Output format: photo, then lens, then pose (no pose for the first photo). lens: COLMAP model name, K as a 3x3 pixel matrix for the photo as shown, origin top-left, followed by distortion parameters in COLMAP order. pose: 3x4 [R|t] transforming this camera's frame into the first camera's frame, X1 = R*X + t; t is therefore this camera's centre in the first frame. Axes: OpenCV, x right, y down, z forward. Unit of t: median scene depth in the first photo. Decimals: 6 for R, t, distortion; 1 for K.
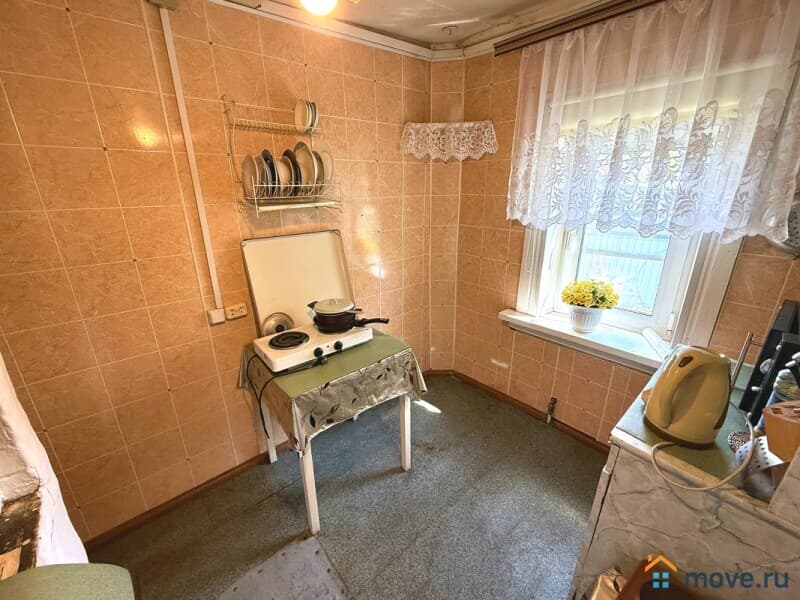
lens RADIAL K [[327.7, 0, 400.0], [0, 327.7, 300.0], [0, 0, 1]] dist [-0.001202, -0.000205]
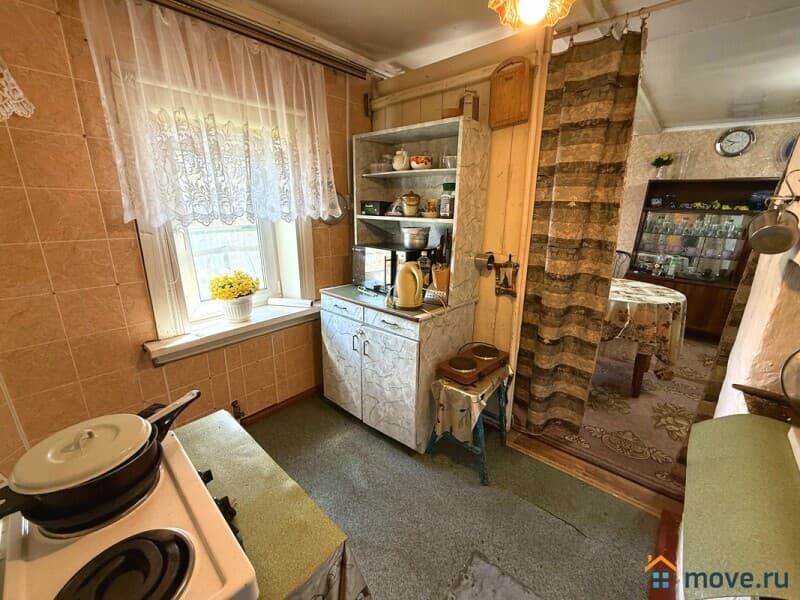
lens RADIAL K [[327.7, 0, 400.0], [0, 327.7, 300.0], [0, 0, 1]] dist [-0.001202, -0.000205]
pose [[-0.140432, -0.267661, 0.953224, -0.497387], [0.318017, 0.899555, 0.299442, -0.118447], [-0.937627, 0.345193, -0.041206, 0.544267]]
